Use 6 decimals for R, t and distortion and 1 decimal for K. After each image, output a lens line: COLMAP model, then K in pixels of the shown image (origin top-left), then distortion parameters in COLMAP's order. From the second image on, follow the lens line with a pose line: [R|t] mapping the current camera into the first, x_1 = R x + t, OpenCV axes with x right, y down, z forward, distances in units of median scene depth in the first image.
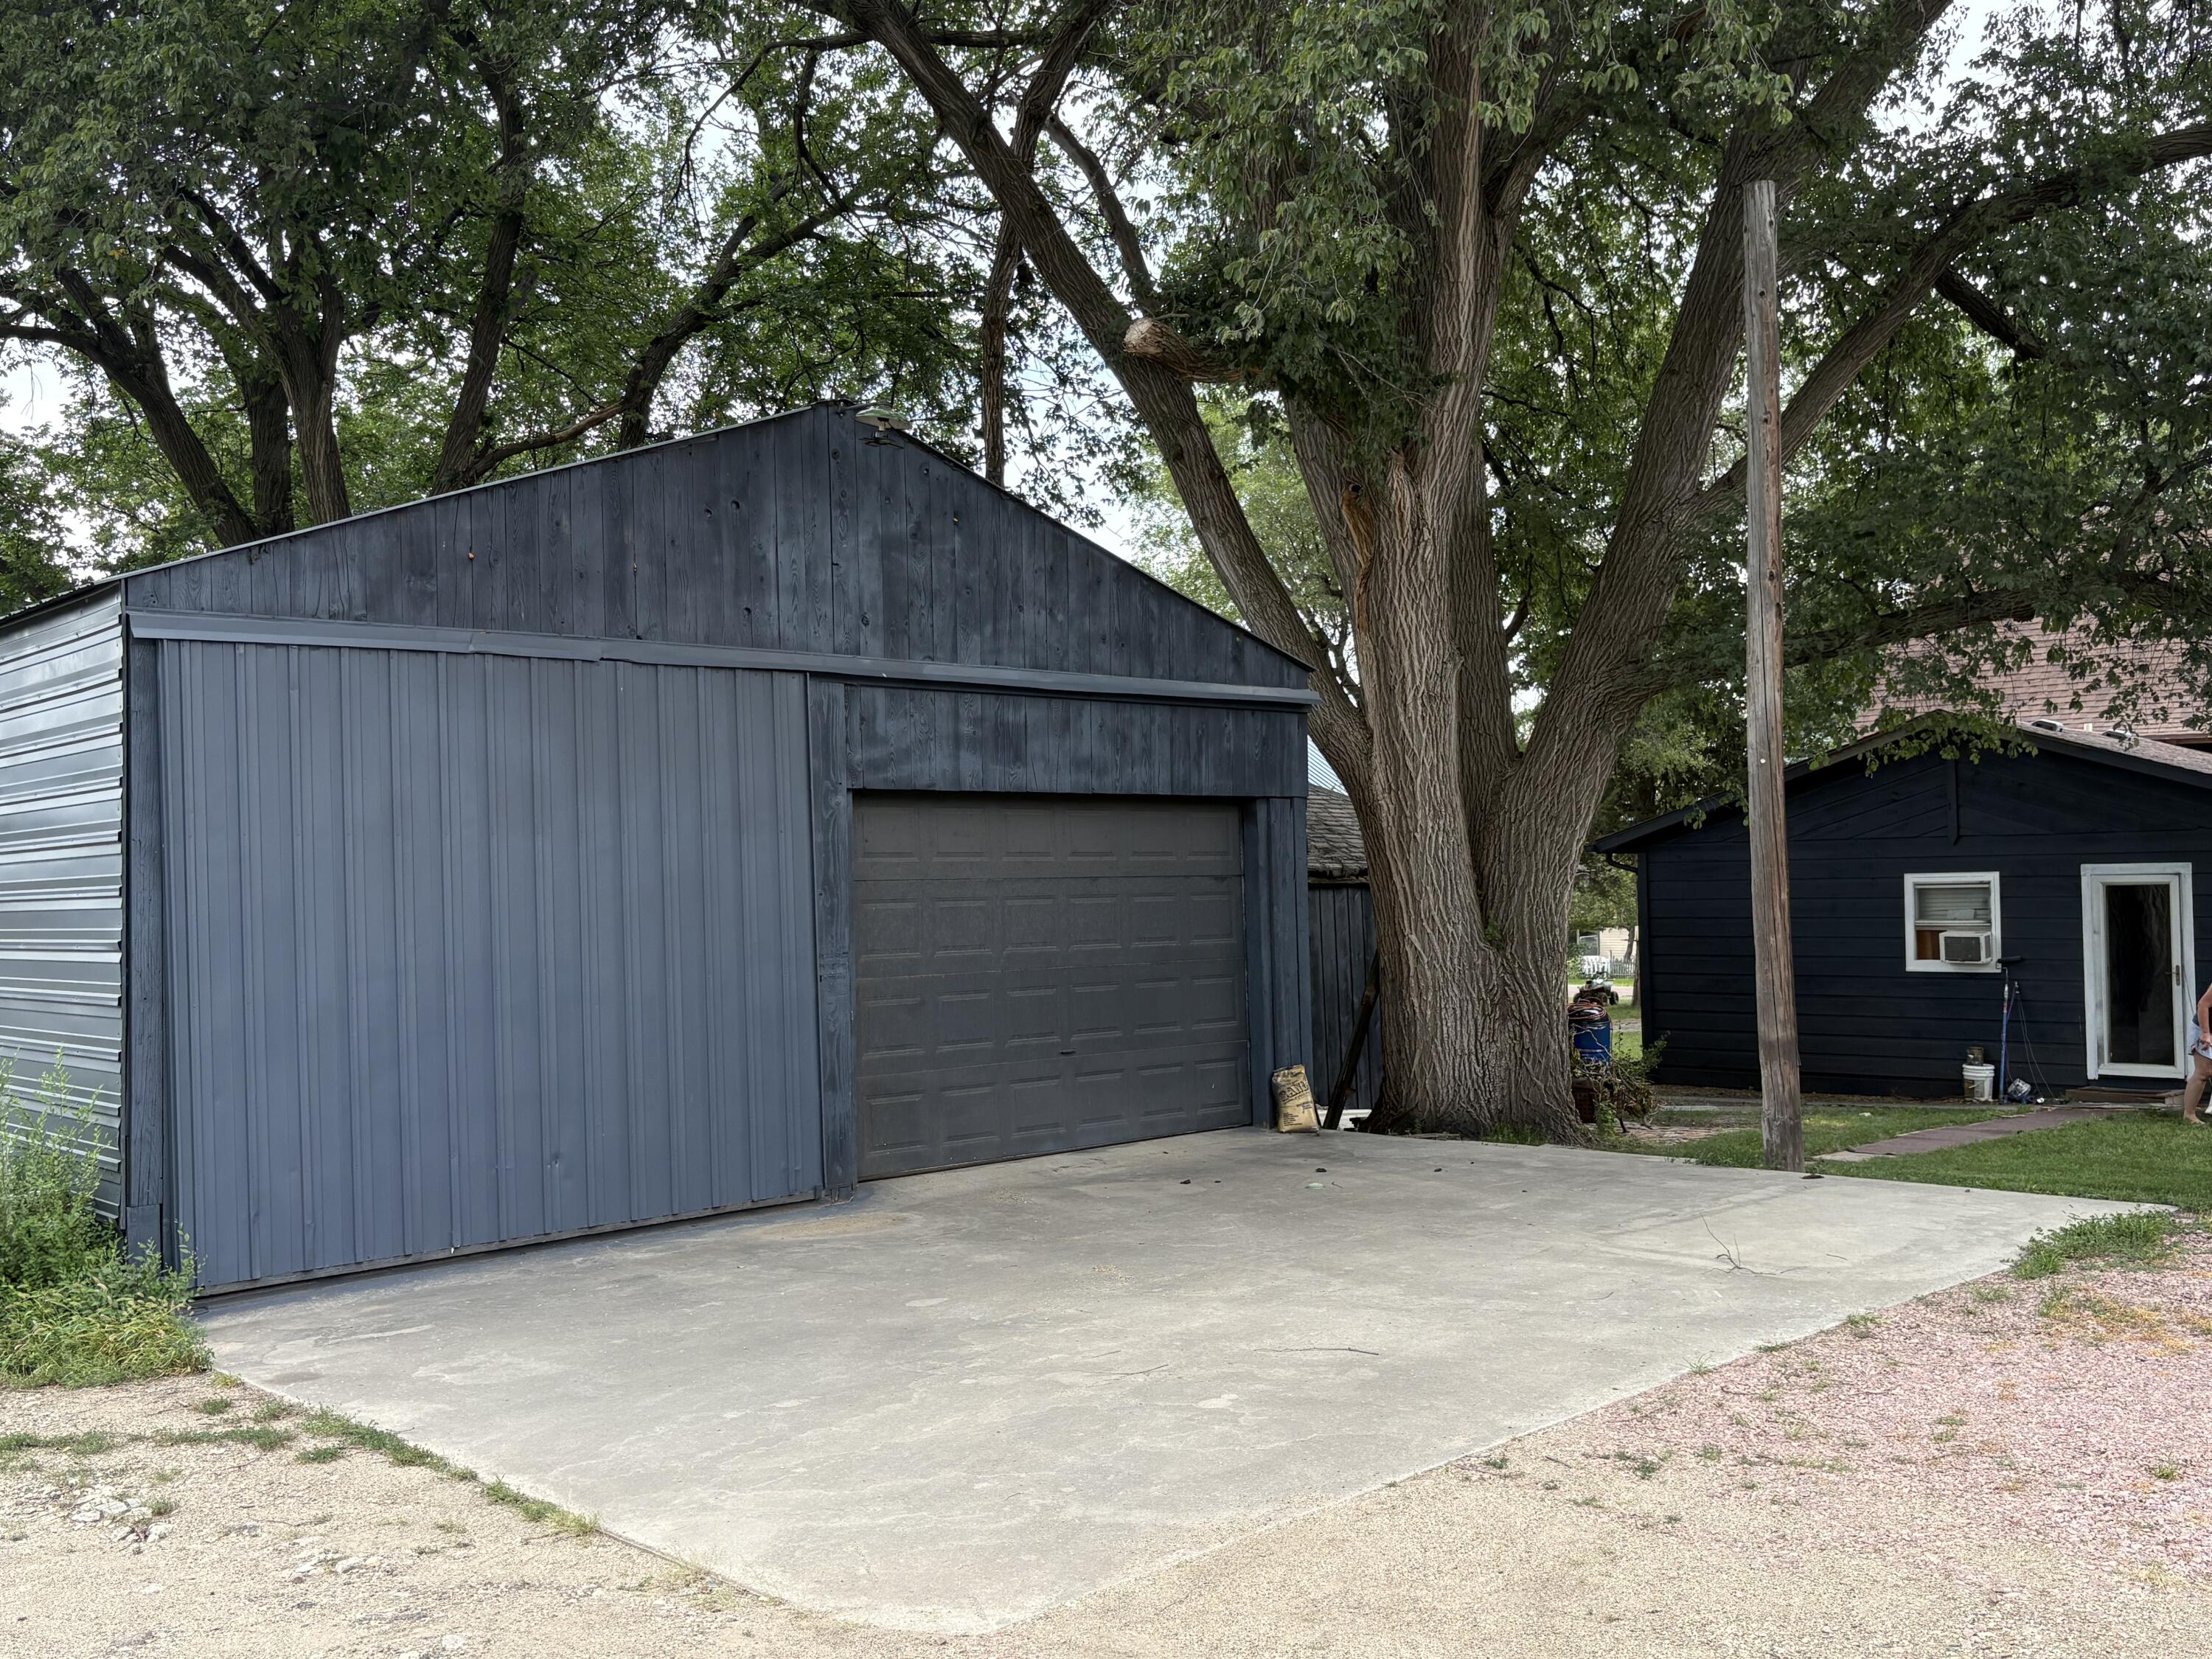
lens RADIAL K [[2070.0, 0, 1106.0], [0, 2070.0, 829.5], [0, 0, 1]] dist [-0.001970, -0.003029]
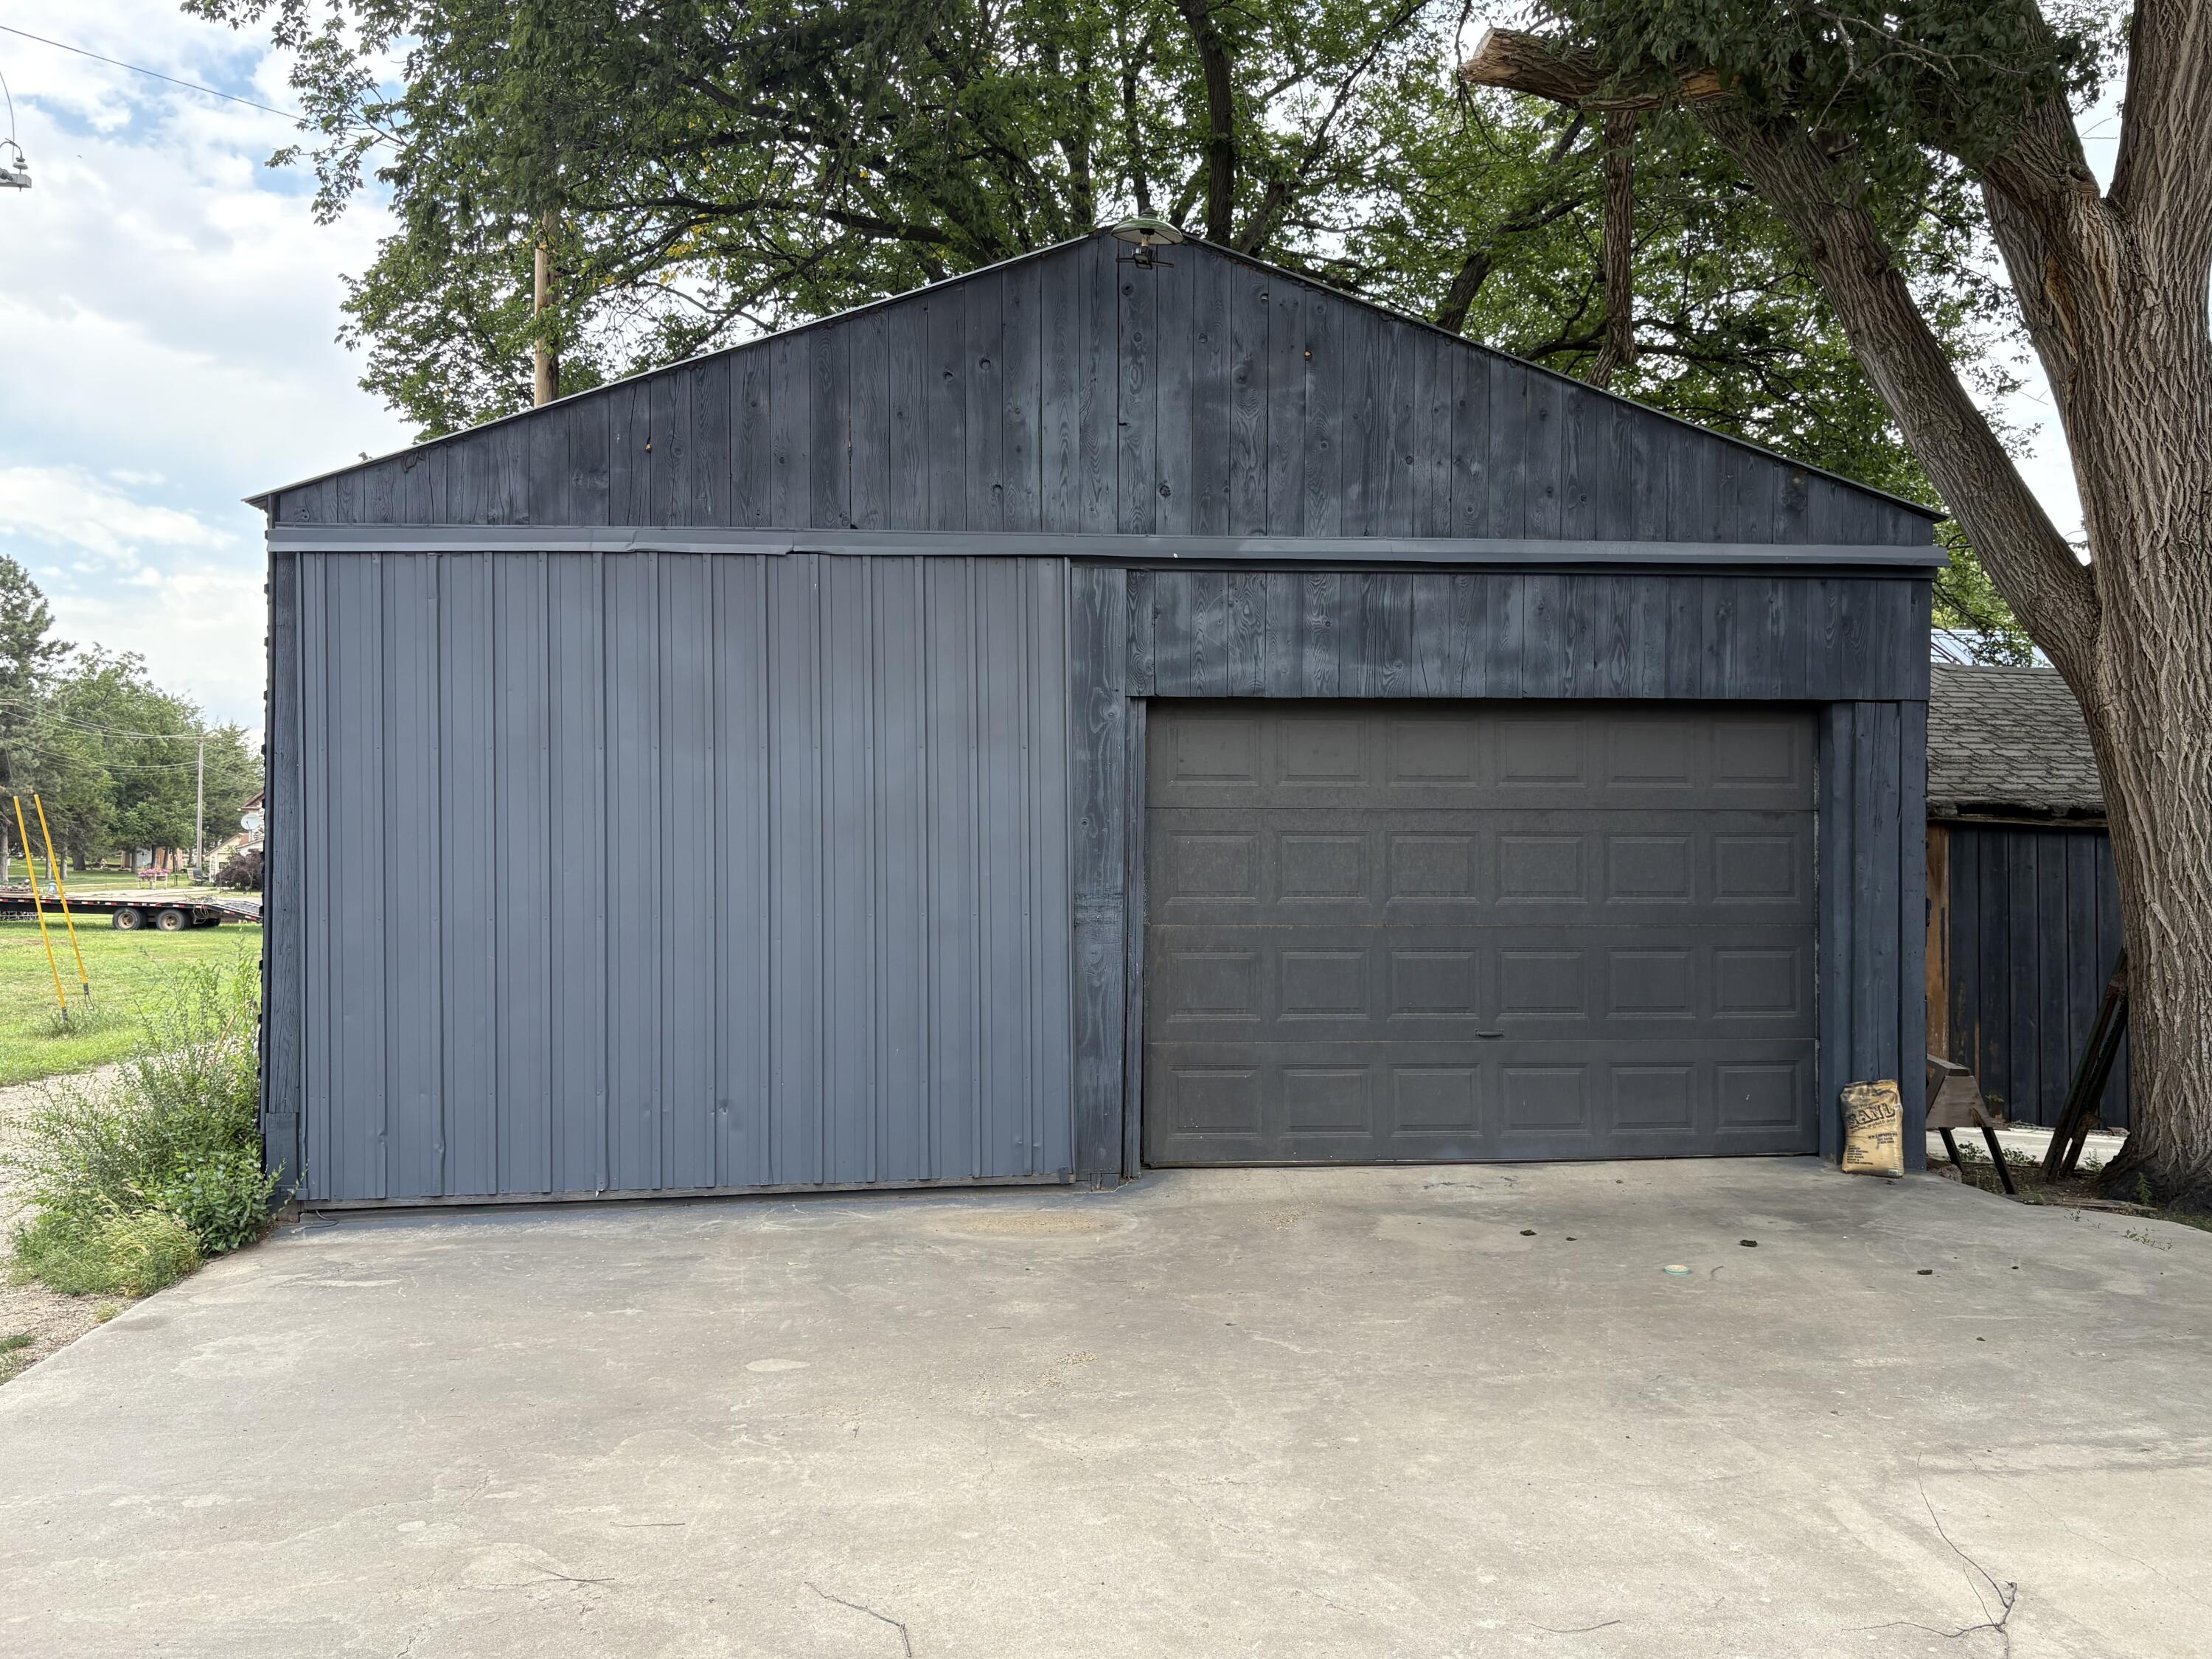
lens RADIAL K [[1800.0, 0, 912.7], [0, 1800.0, 851.1], [0, 0, 1]] dist [0.101858, -0.155639]
pose [[0.796666, 0.023194, -0.603974, 0.234420], [-0.000108, 0.999269, 0.038232, 0.014041], [0.604419, -0.030393, 0.796086, 0.355573]]
